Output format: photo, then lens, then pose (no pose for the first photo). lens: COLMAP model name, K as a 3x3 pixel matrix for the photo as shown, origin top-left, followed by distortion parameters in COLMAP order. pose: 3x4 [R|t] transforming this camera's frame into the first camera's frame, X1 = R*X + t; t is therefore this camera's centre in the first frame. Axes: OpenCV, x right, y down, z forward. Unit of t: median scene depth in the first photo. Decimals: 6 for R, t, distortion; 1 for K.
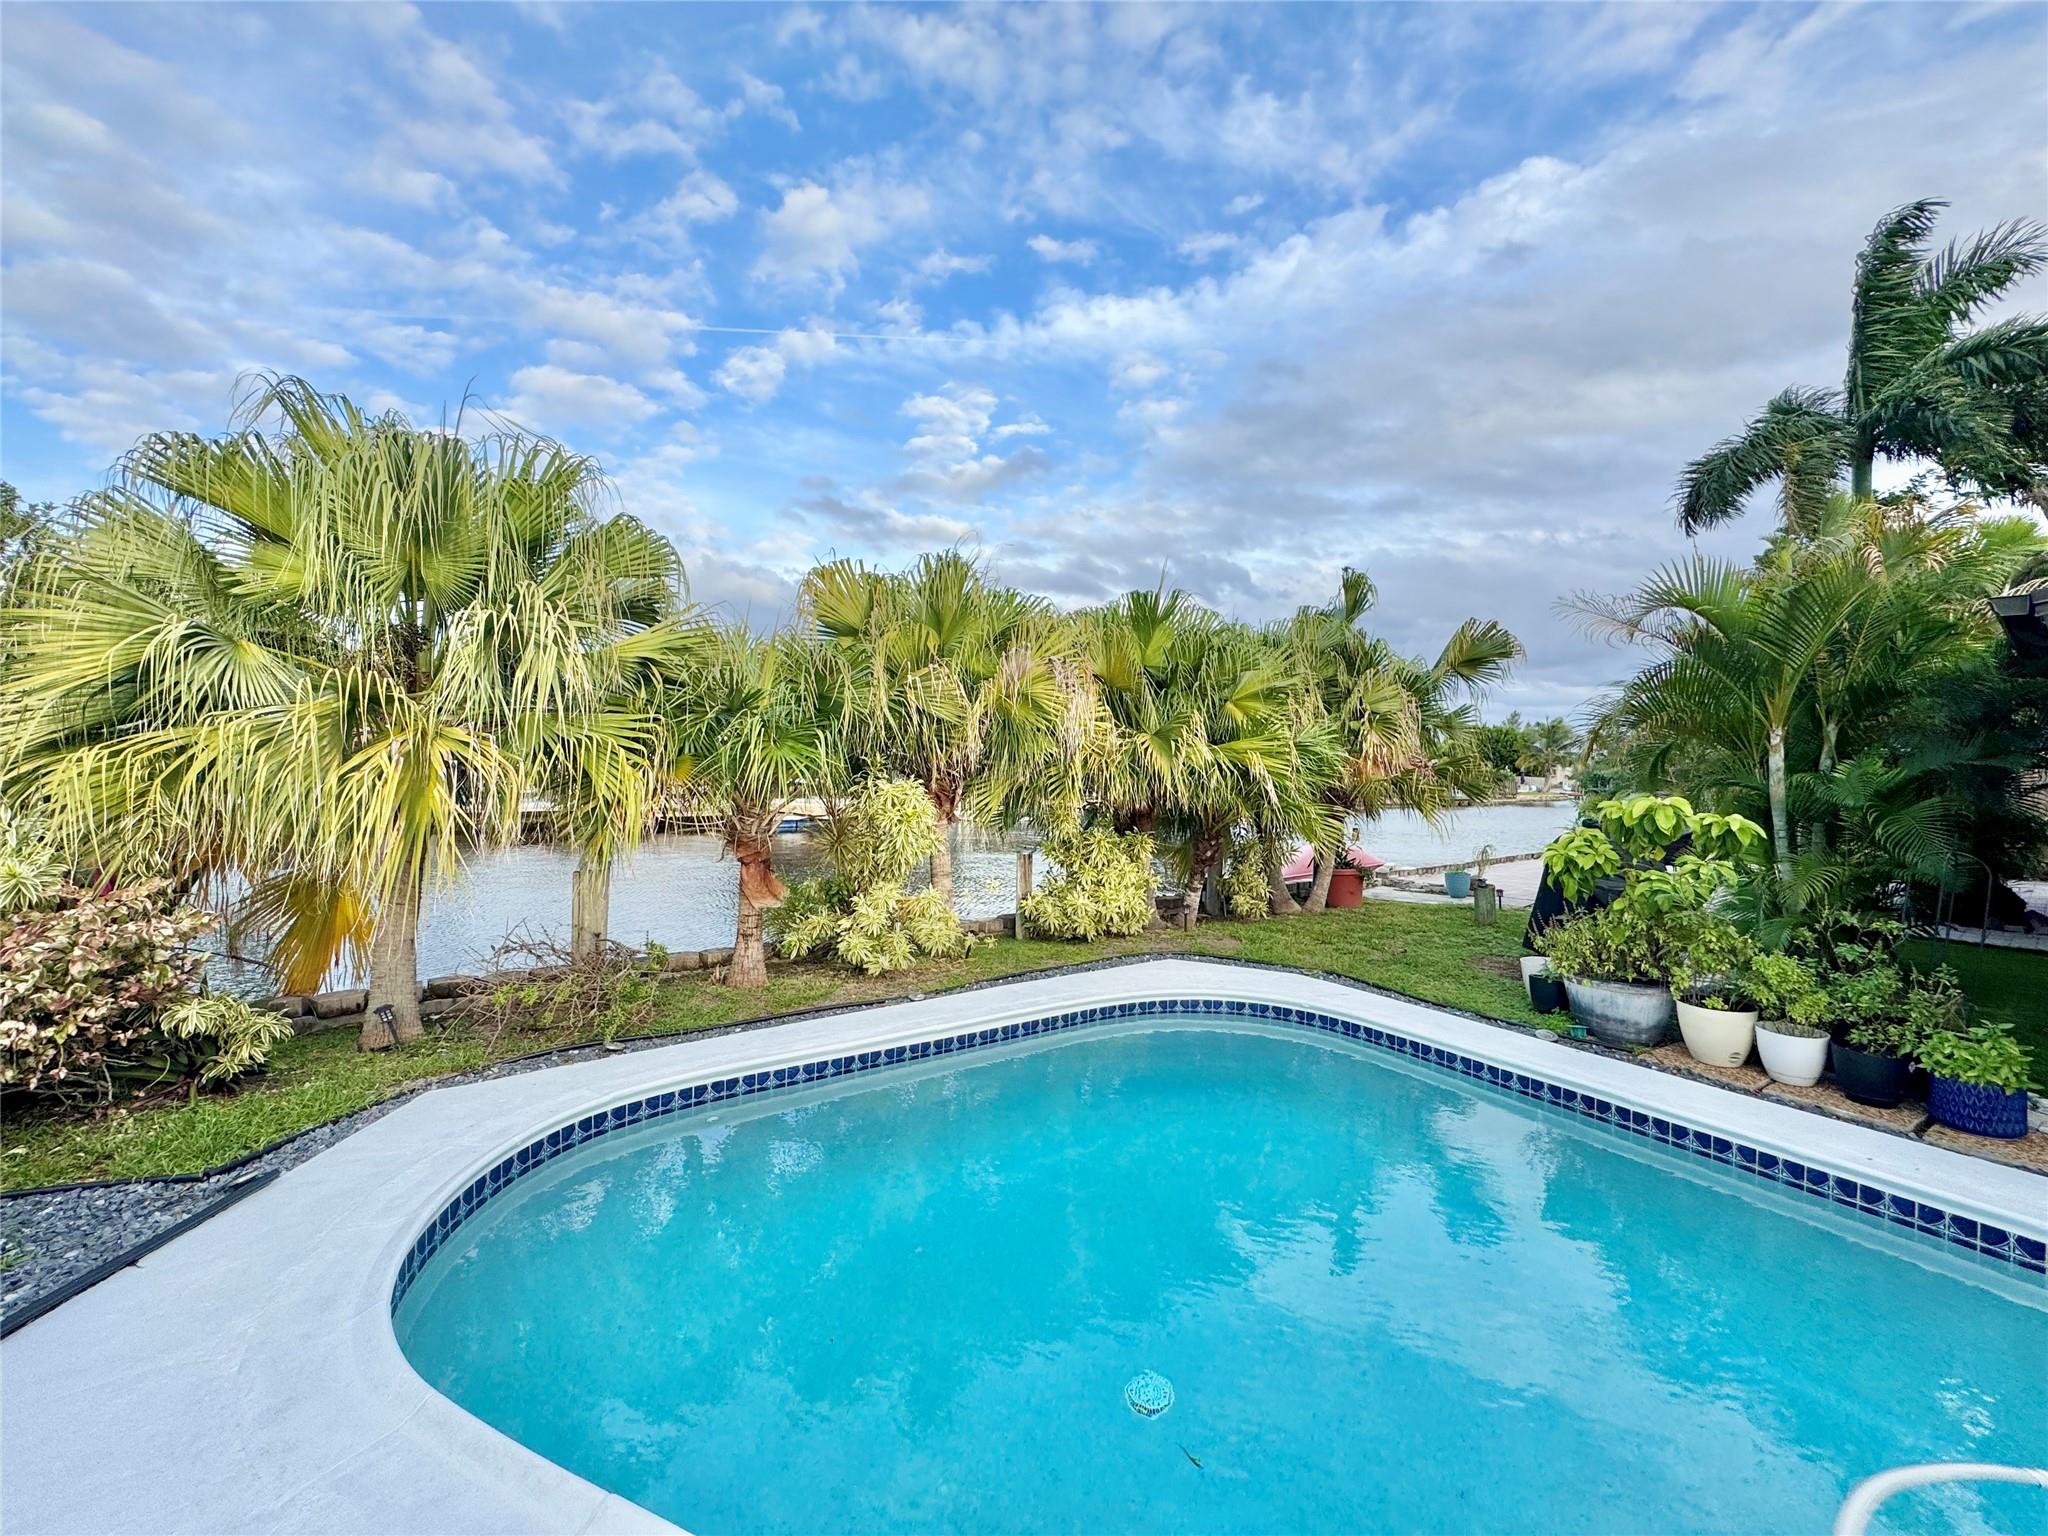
lens RADIAL K [[819.1, 0, 1029.5], [0, 819.1, 776.9], [0, 0, 1]] dist [-0.004058, 0.000868]
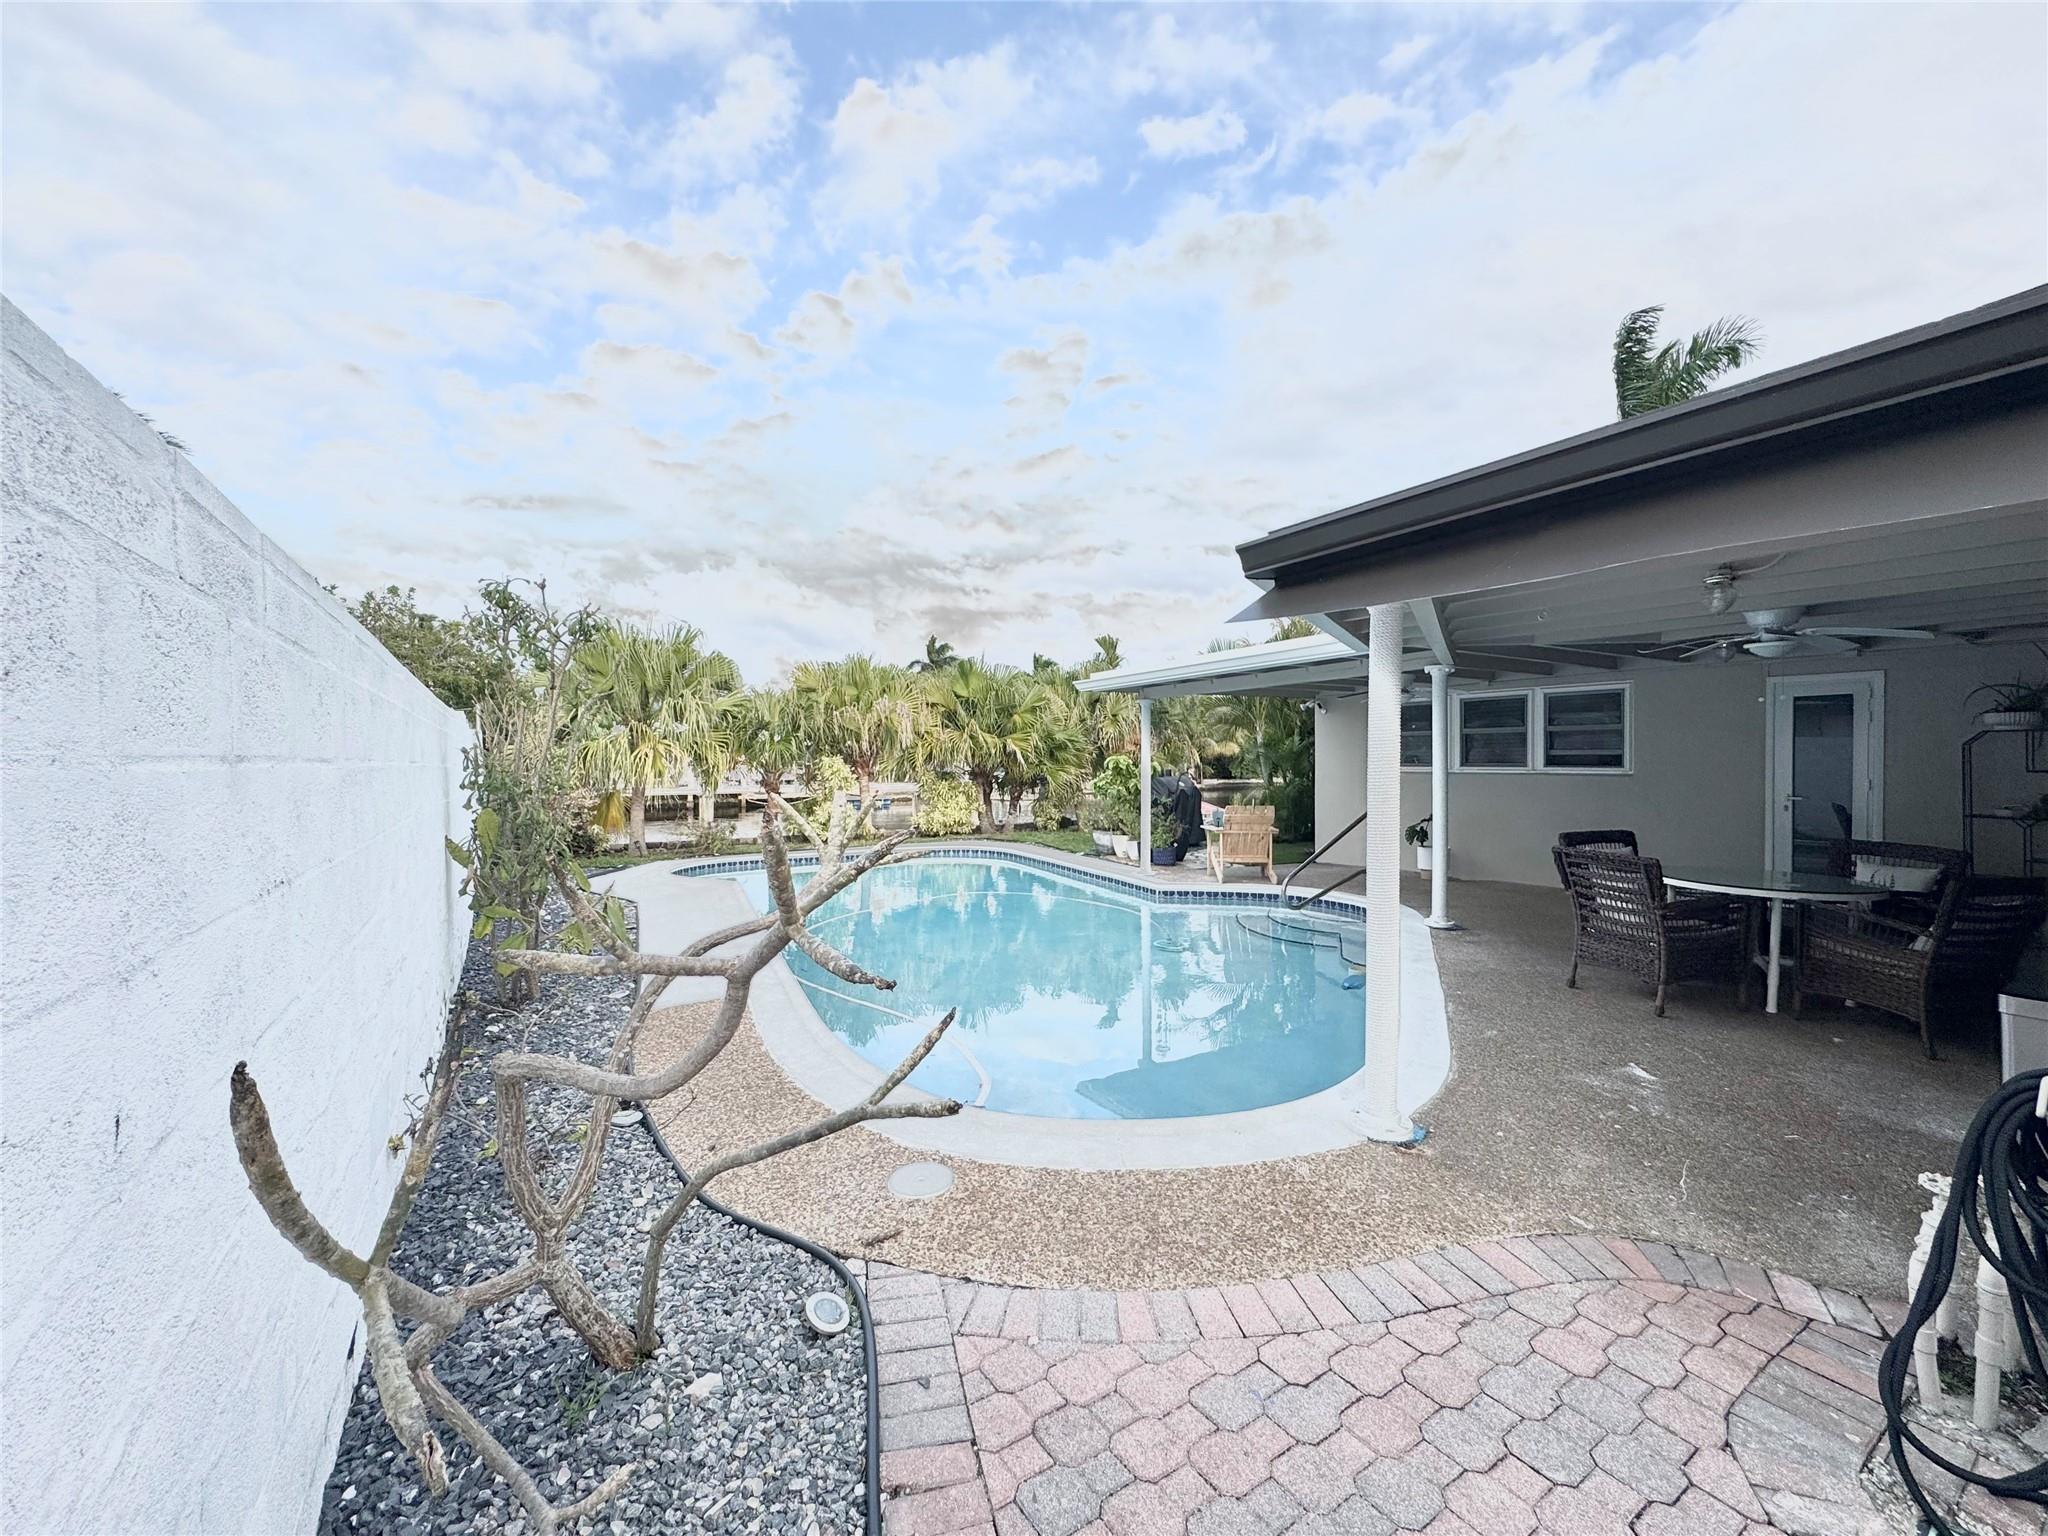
lens RADIAL K [[819.1, 0, 1014.0], [0, 819.1, 781.5], [0, 0, 1]] dist [-0.004058, 0.000868]
pose [[0.992351, -0.017143, -0.122250, 0.640346], [0.019502, 0.999646, 0.018121, 0.044360], [0.121896, -0.020367, 0.992334, -1.248096]]
